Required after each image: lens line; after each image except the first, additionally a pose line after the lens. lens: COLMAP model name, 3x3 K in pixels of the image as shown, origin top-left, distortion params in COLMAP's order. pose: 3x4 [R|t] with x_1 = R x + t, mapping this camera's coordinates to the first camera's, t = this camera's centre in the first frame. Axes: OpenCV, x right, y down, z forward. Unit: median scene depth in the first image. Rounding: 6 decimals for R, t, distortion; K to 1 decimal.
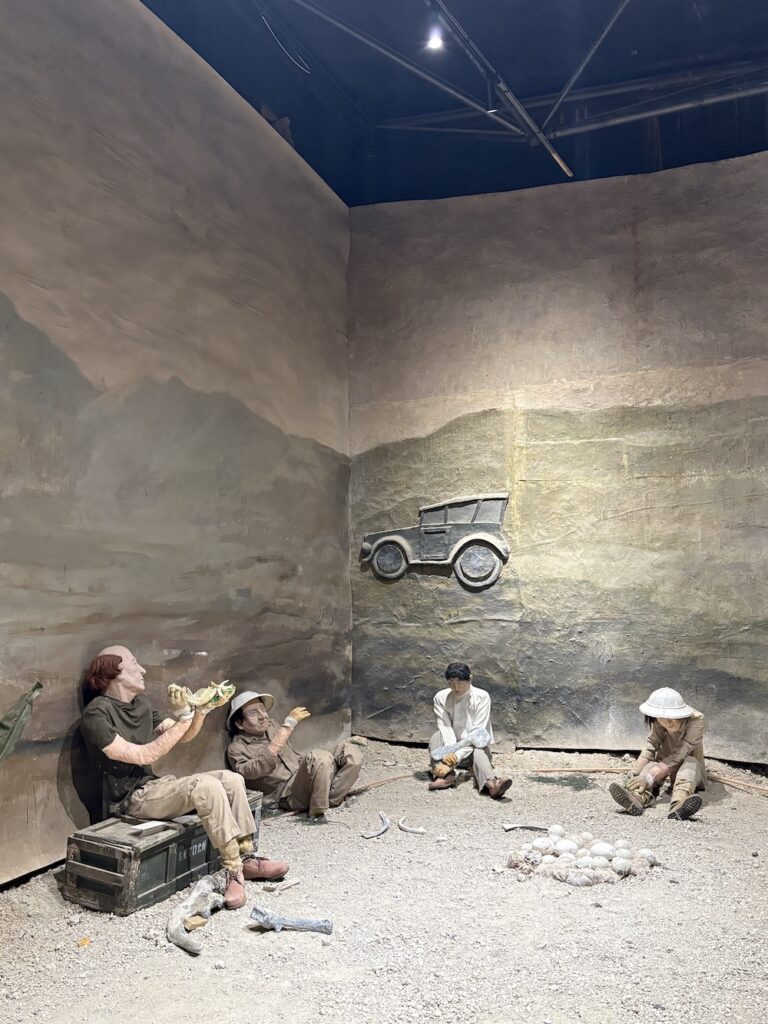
lens RADIAL K [[881.2, 0, 384.2], [0, 881.2, 513.7], [0, 0, 1]] dist [0.057654, -0.025232]
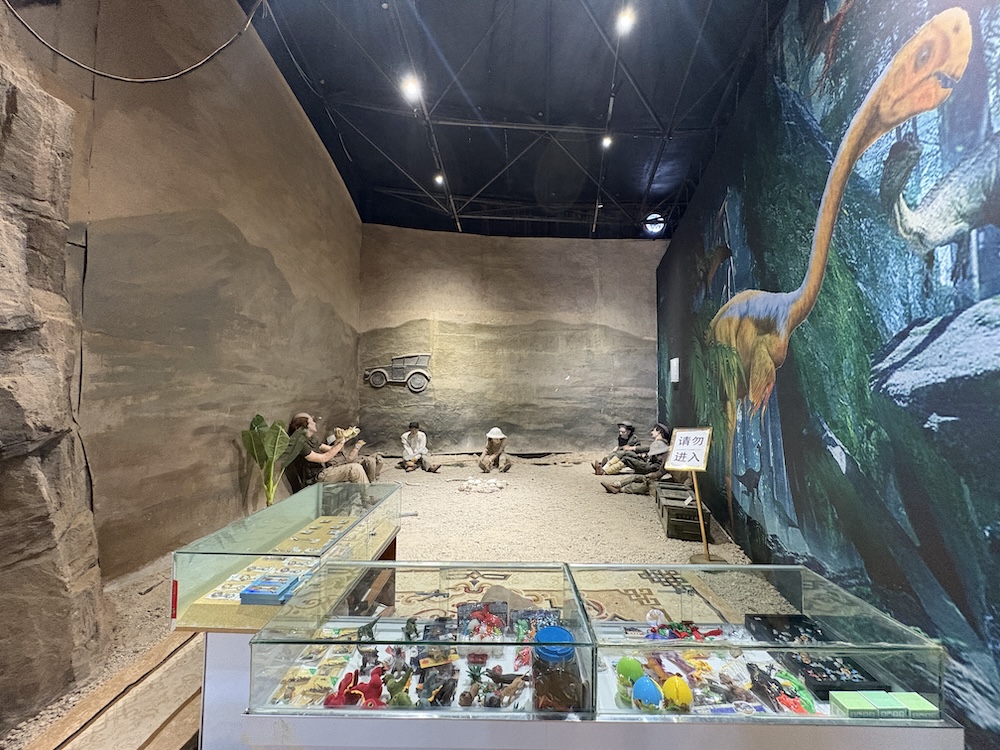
lens RADIAL K [[400.0, 0, 500.3], [0, 400.0, 372.4], [0, 0, 1]] dist [-0.003501, -0.000081]
pose [[0.886394, 0.035023, 0.461605, -0.211447], [-0.046954, 0.998793, 0.014383, 0.004104], [-0.460545, -0.034423, 0.886969, -0.089414]]
